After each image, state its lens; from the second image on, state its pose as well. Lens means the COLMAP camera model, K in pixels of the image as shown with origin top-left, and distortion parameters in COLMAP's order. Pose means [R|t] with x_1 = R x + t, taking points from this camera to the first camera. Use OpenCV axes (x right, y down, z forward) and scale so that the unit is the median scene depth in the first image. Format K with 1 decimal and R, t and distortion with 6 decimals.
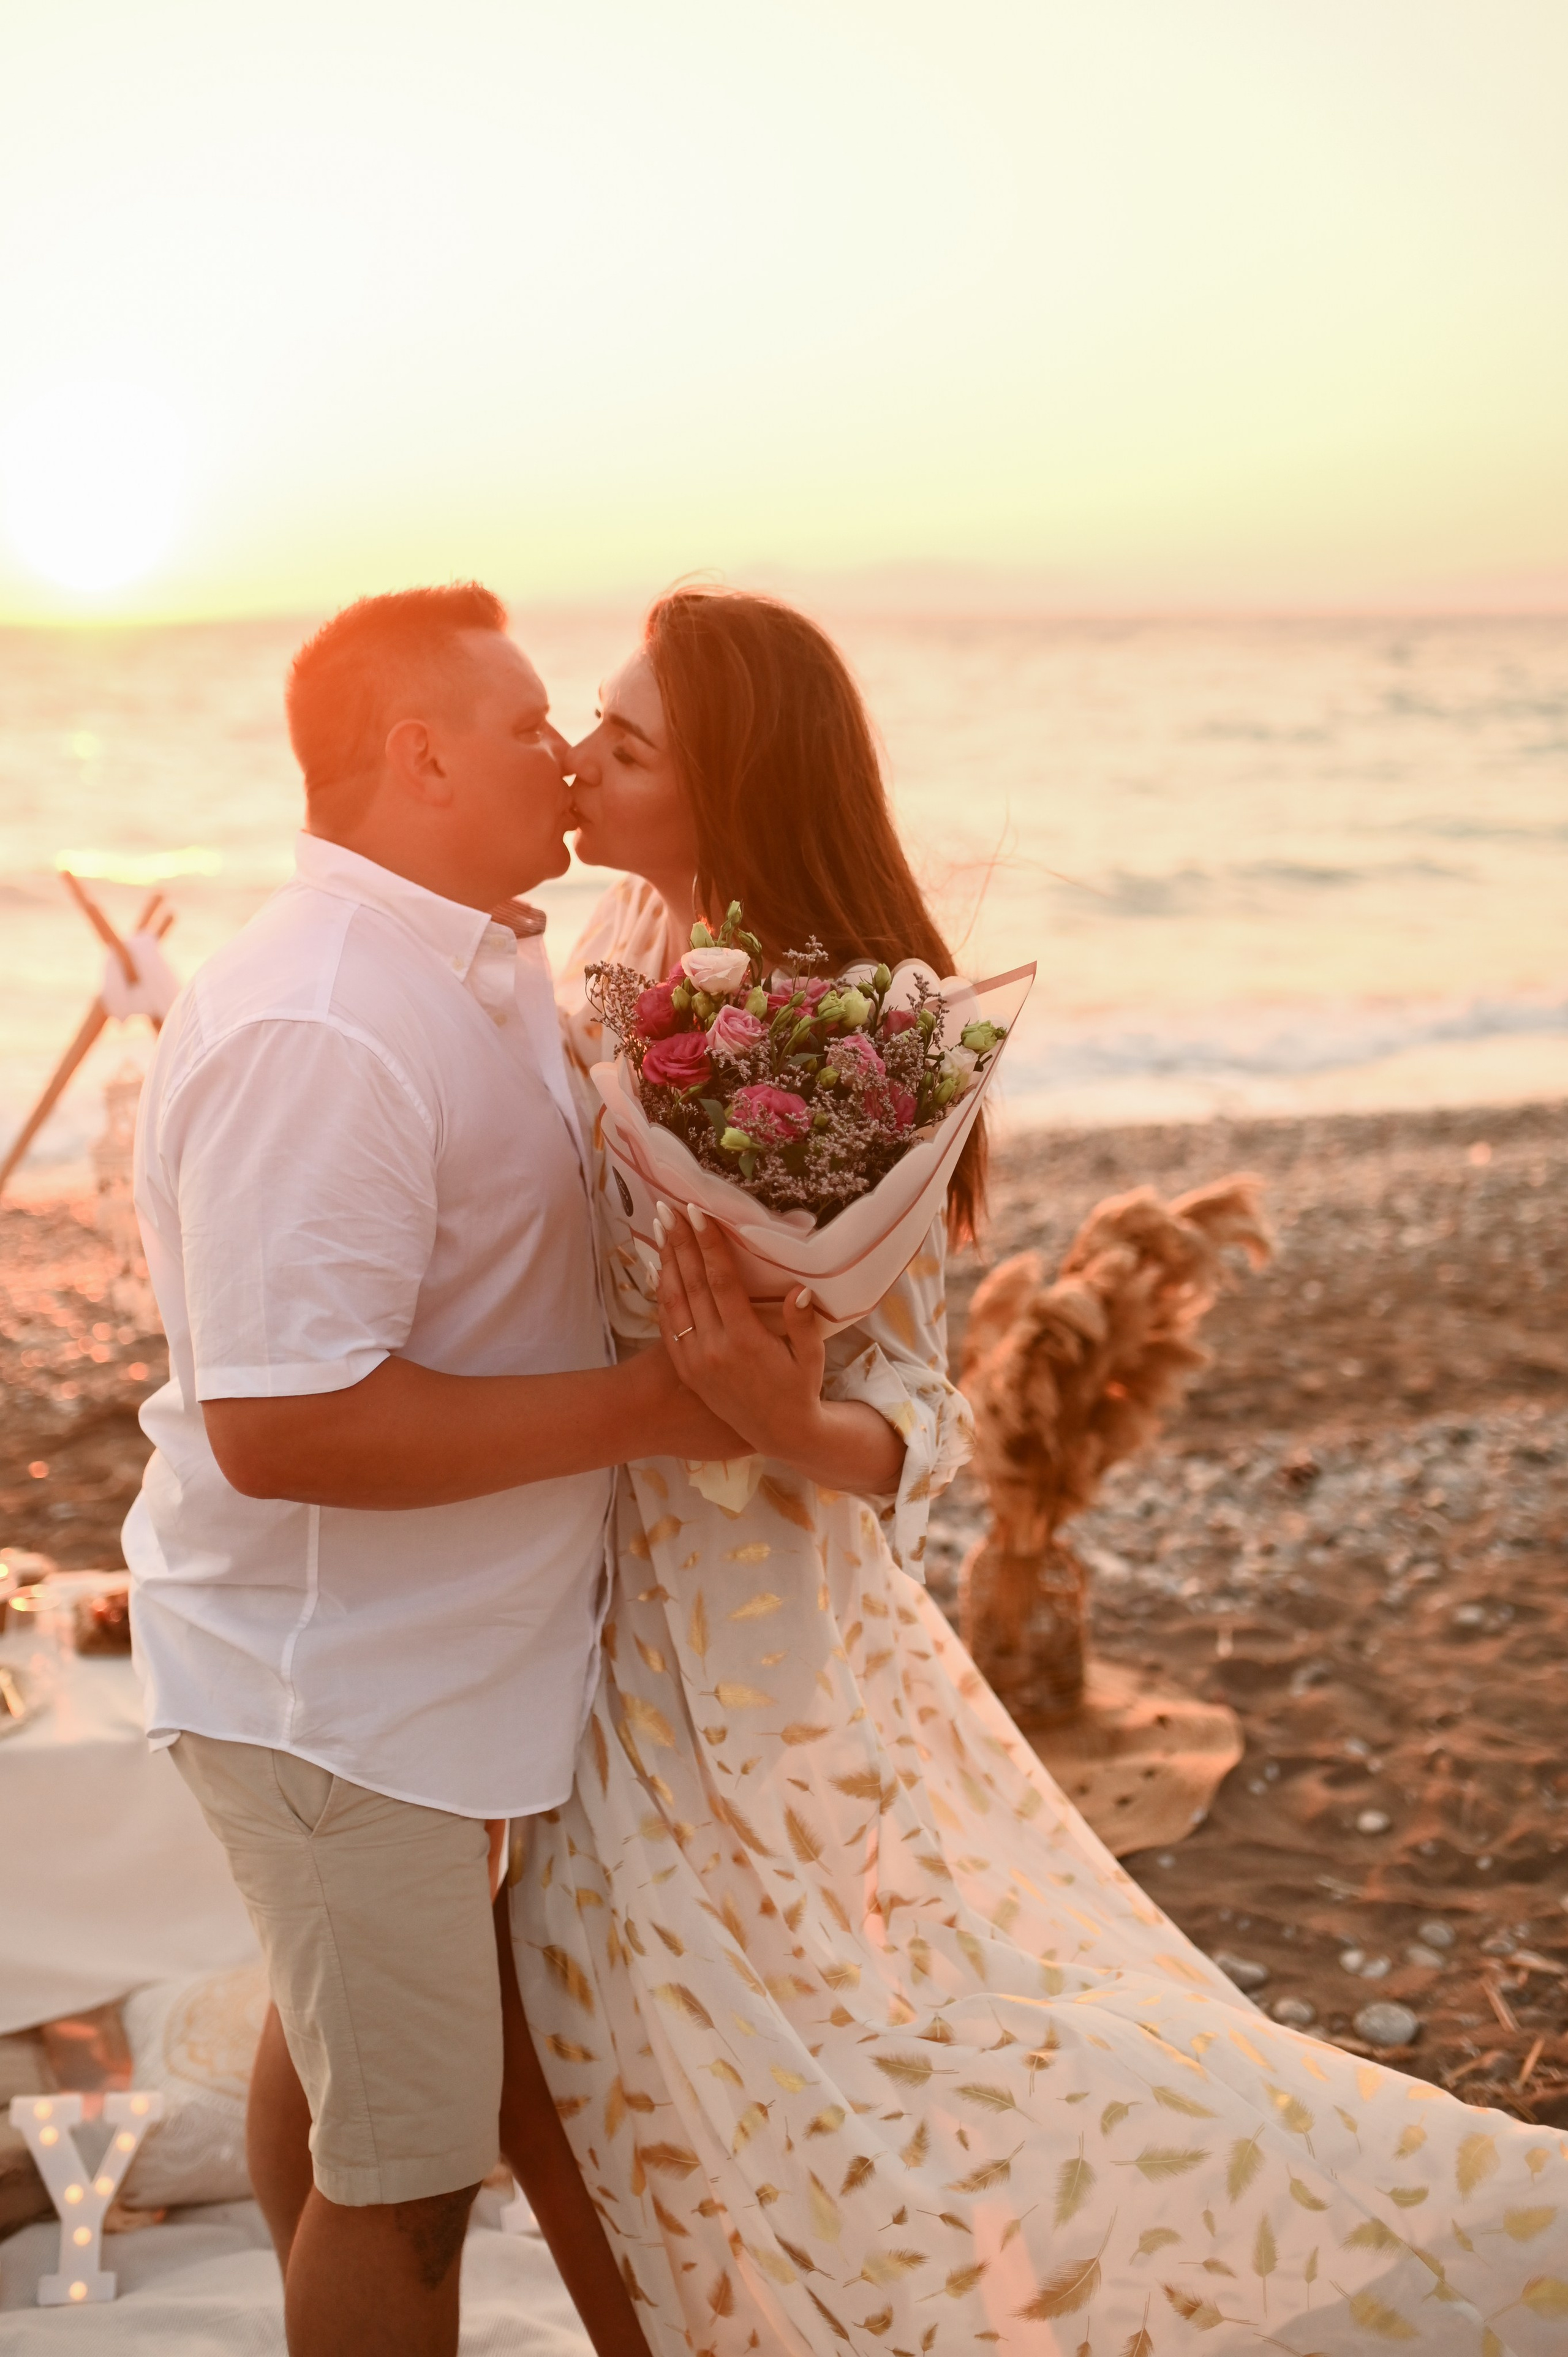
lens RADIAL K [[2508.8, 0, 787.8], [0, 2508.8, 1133.5], [0, 0, 1]] dist [-0.020097, 0.007269]
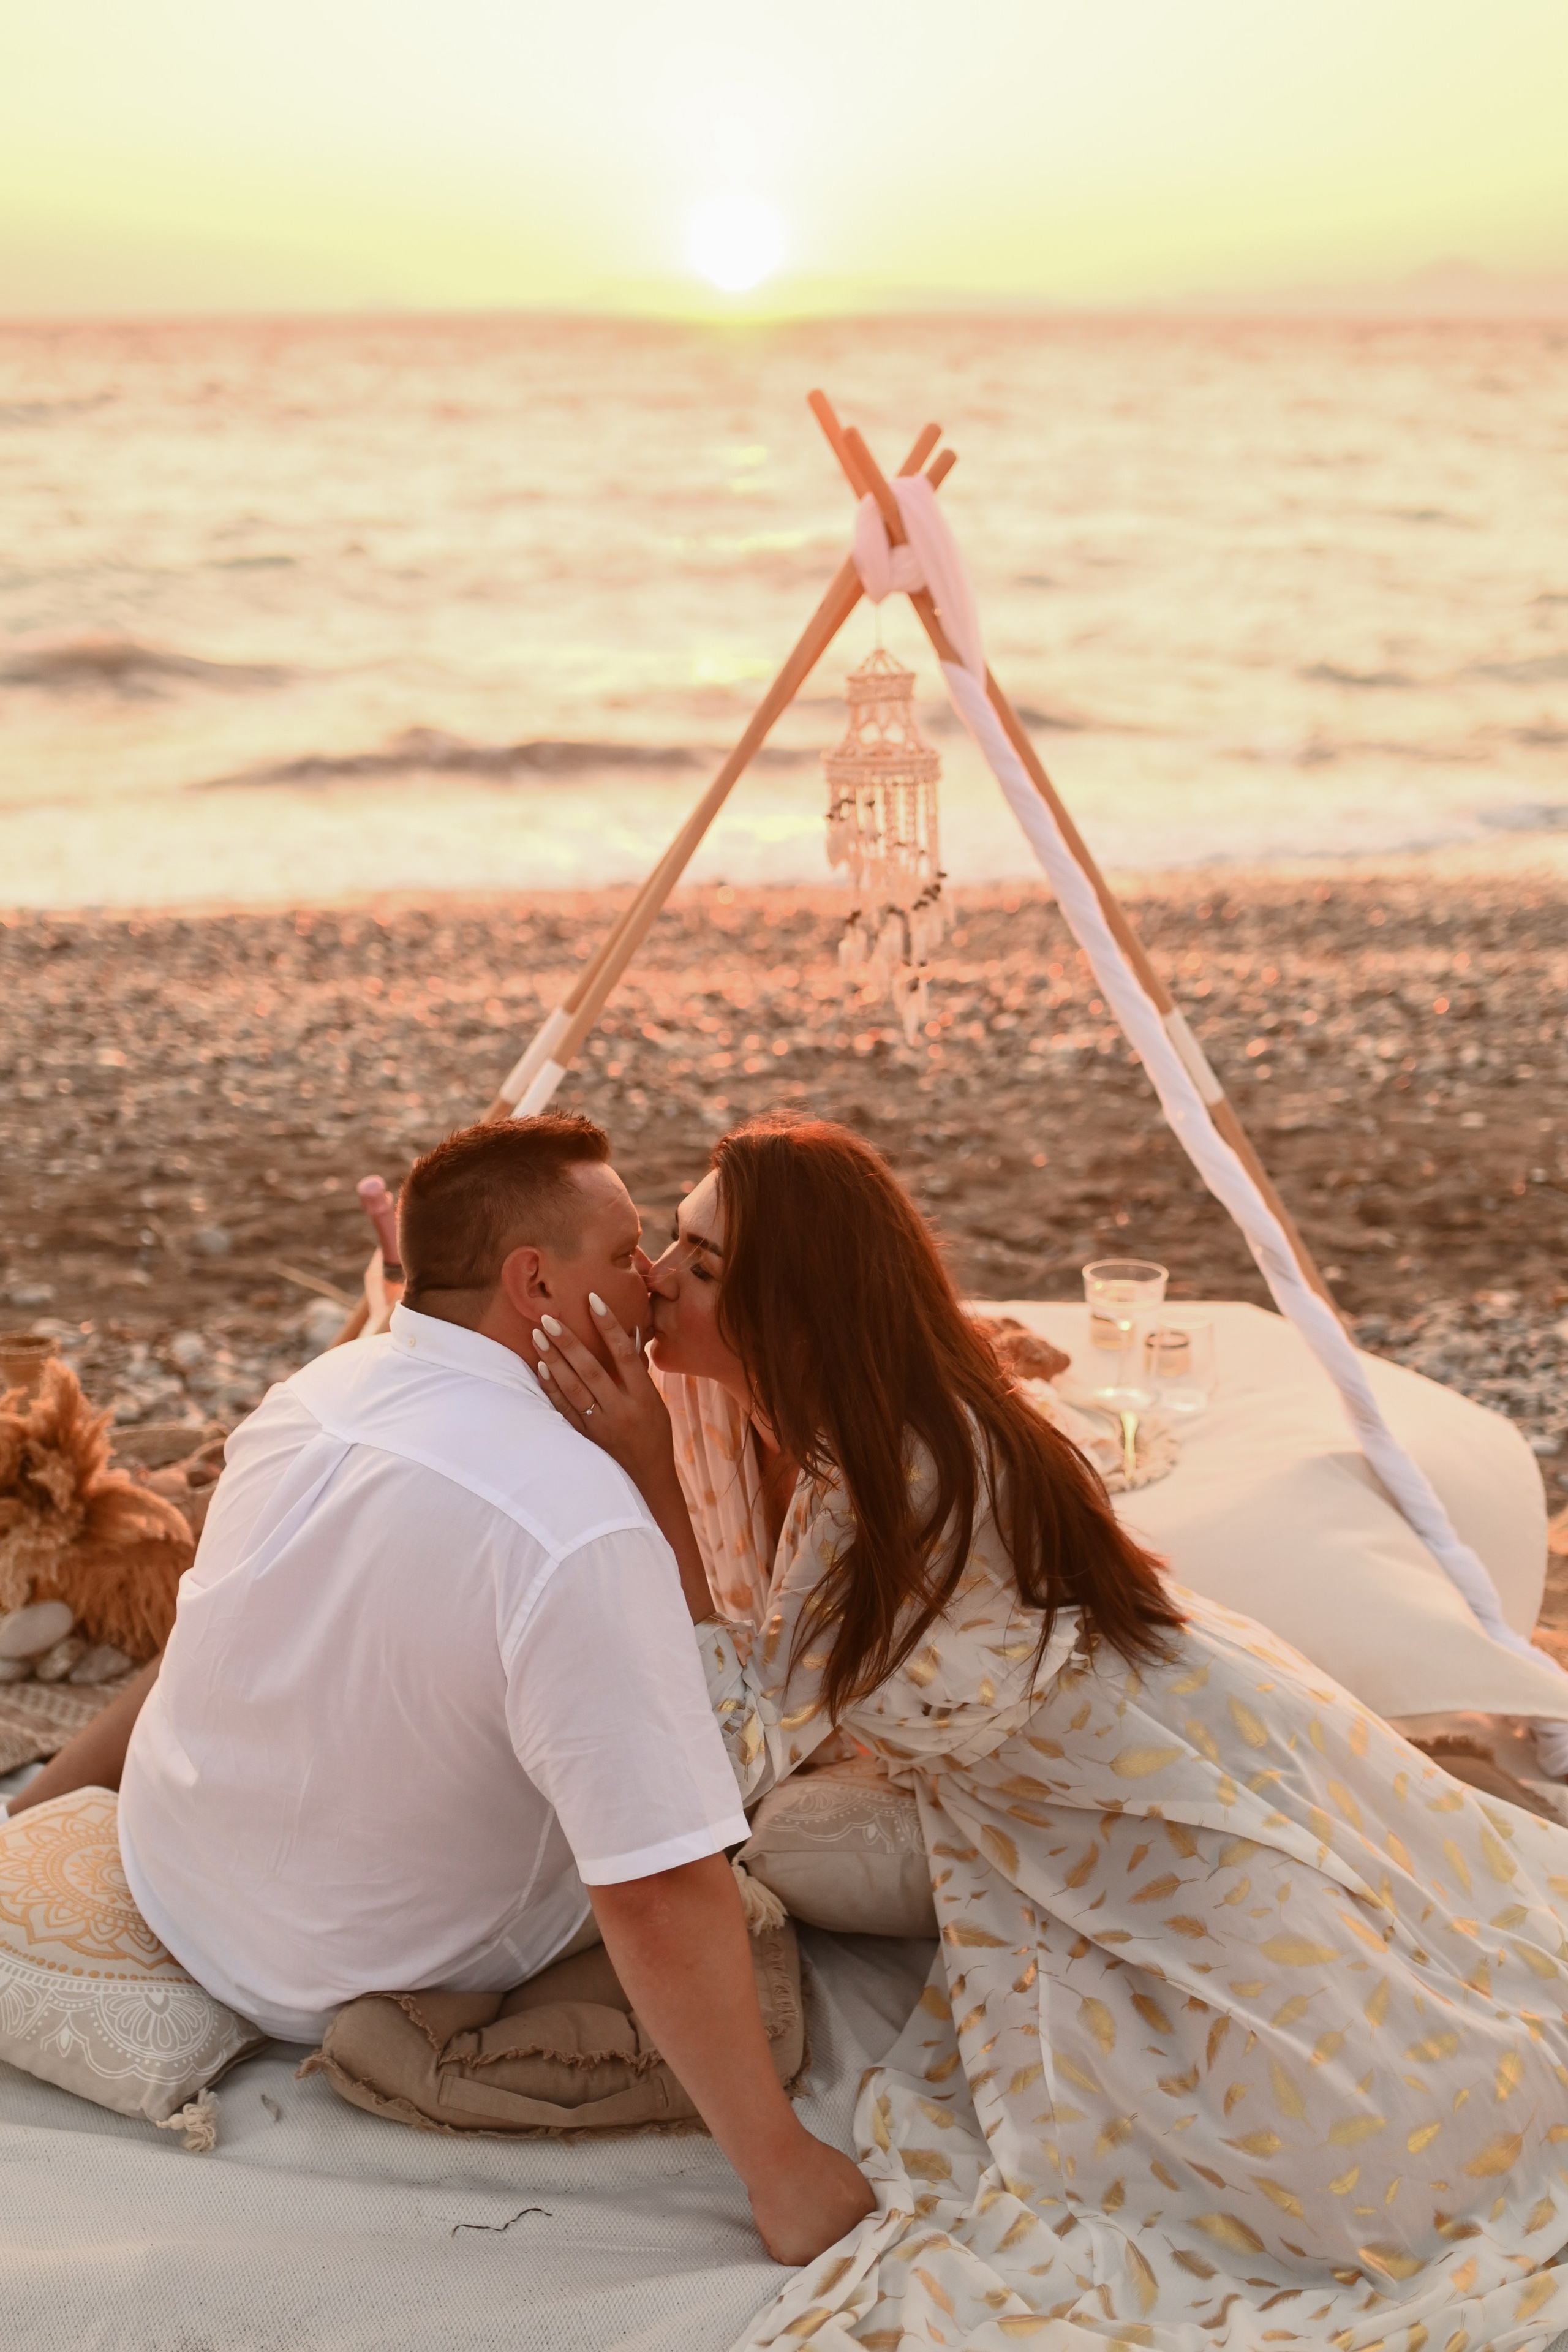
lens RADIAL K [[2652.5, 0, 786.8], [0, 2652.5, 1265.4], [0, 0, 1]] dist [-0.110306, 0.375979]
pose [[0.971717, 0.084888, -0.220365, -0.095716], [-0.054001, 0.988307, 0.142592, 0.044552], [0.229892, -0.126659, 0.964939, 0.176794]]
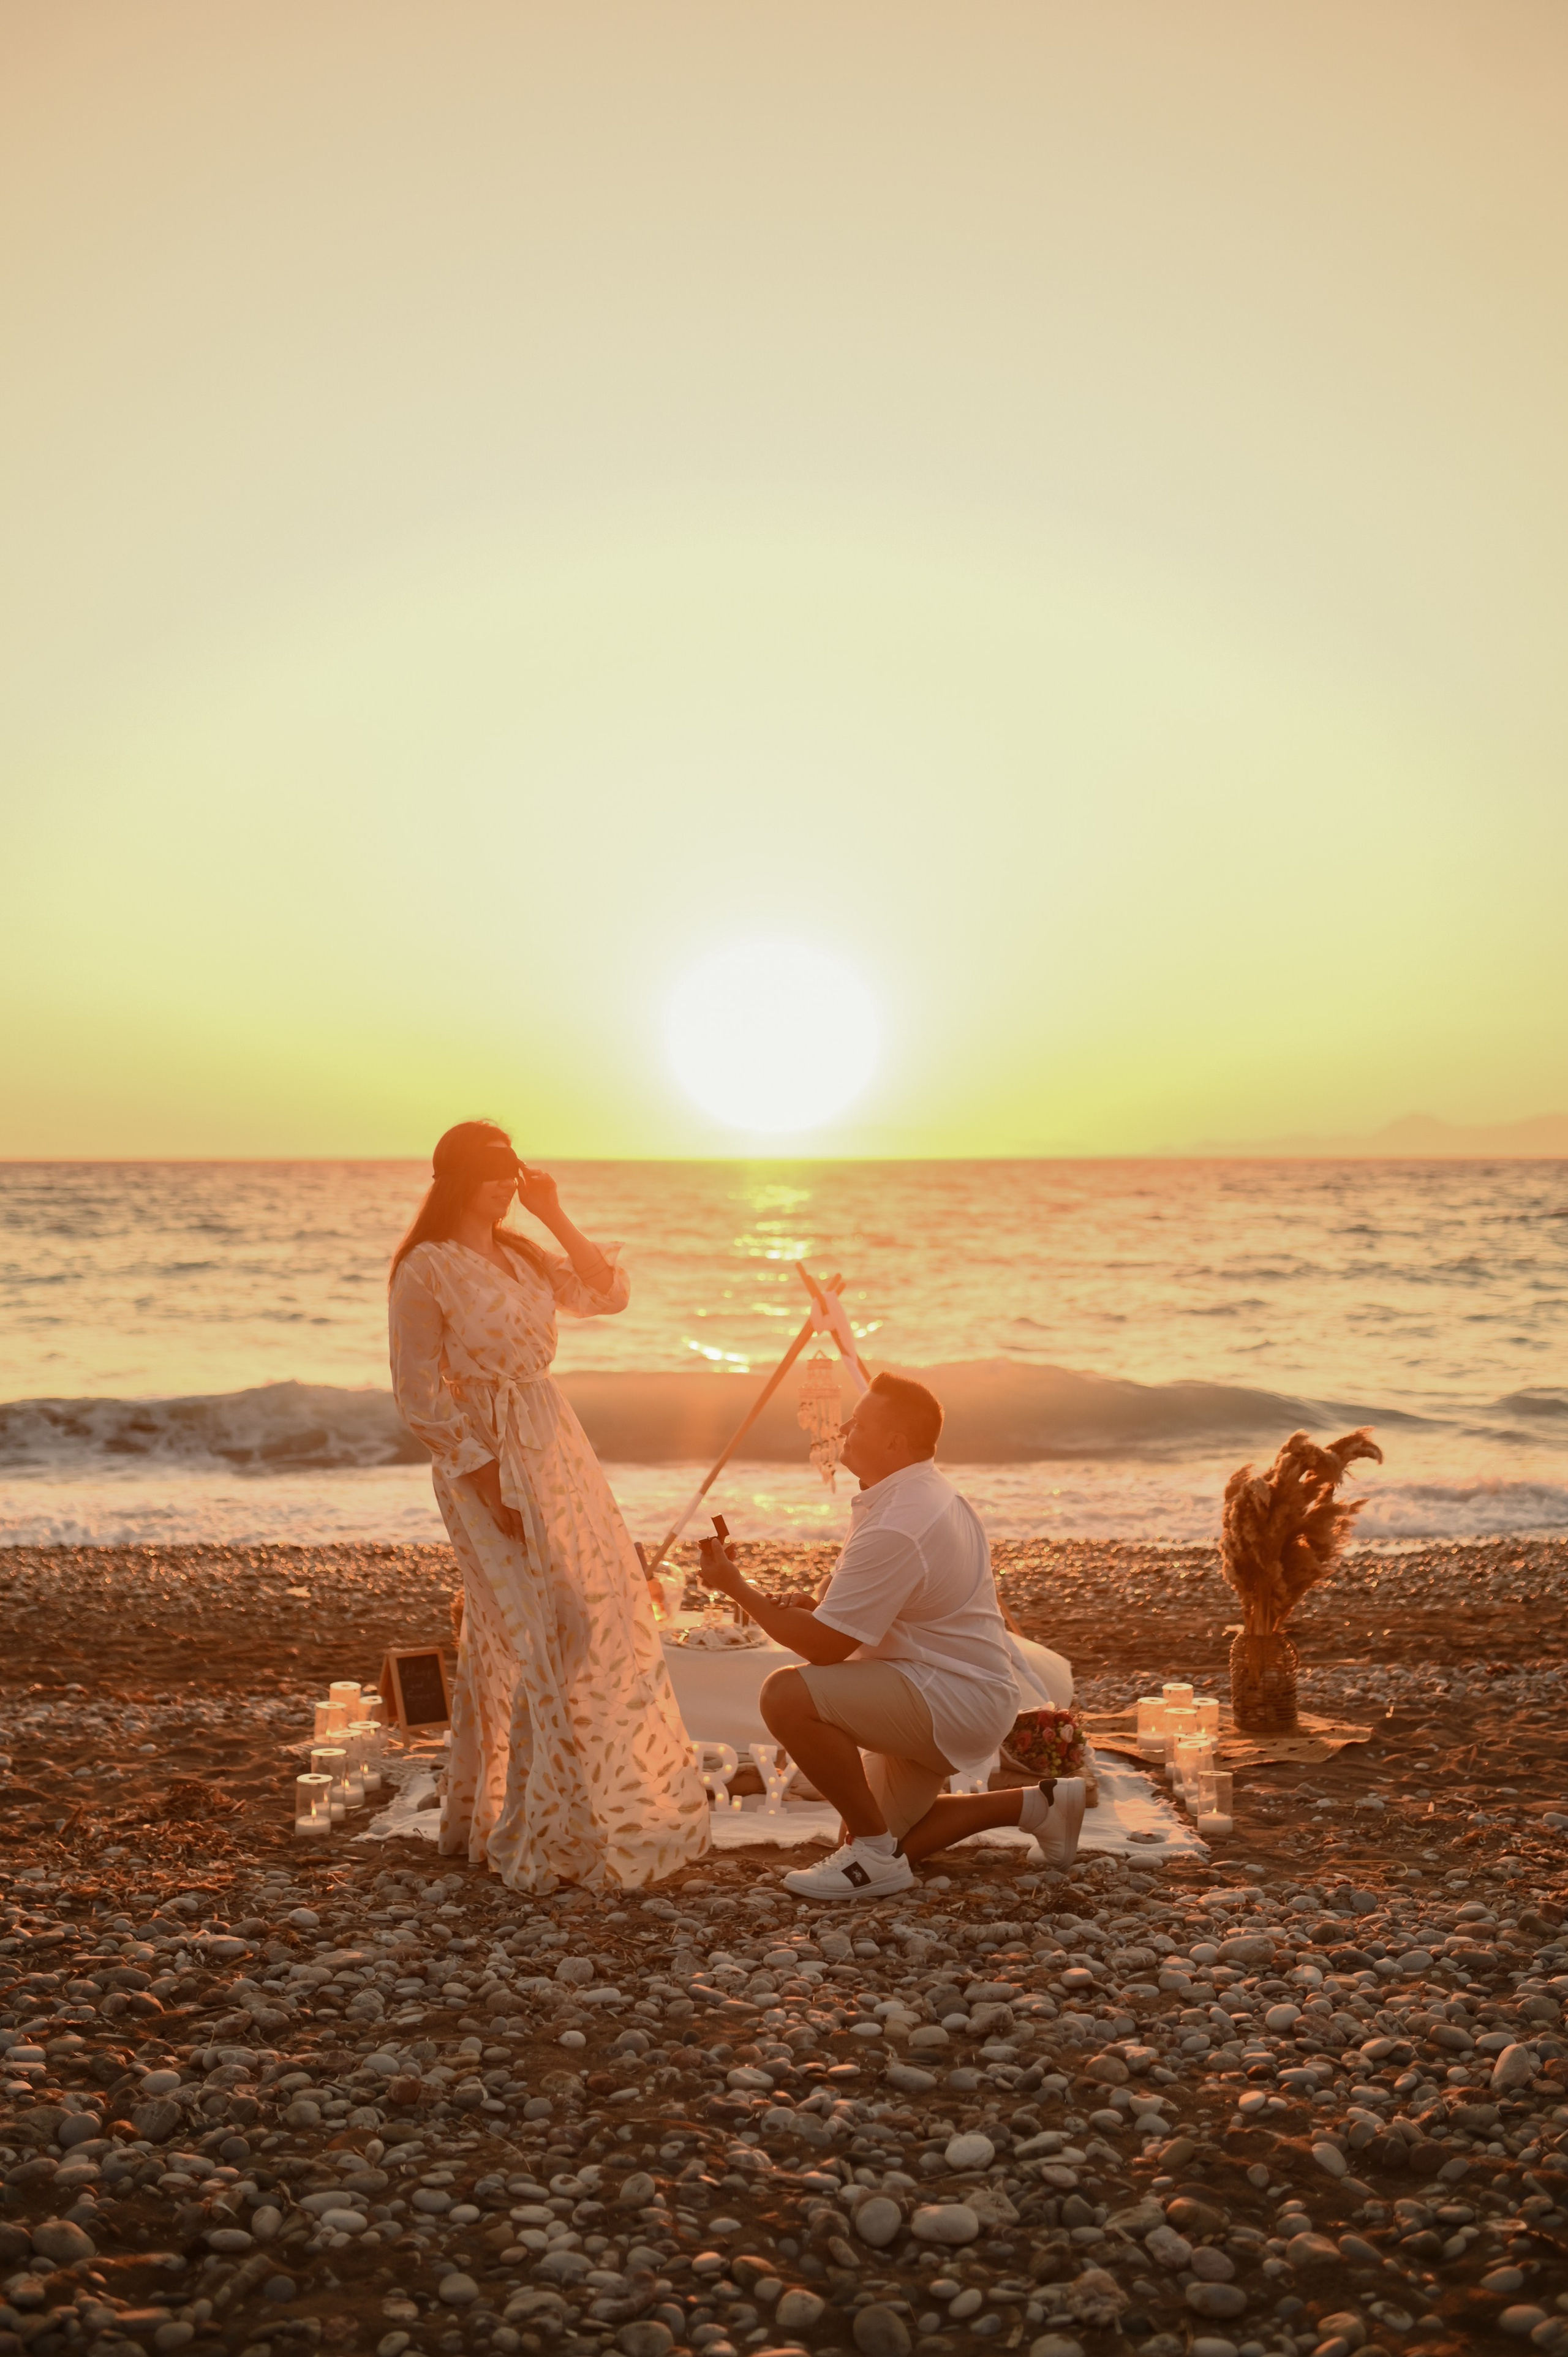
lens RADIAL K [[2491.3, 0, 750.9], [0, 2491.3, 1181.3], [0, 0, 1]] dist [-0.067342, 0.107464]
pose [[0.959072, 0.008531, -0.283033, 0.287514], [-0.063291, 0.980717, -0.184902, 0.229354], [0.275997, 0.195248, 0.941118, -1.073351]]
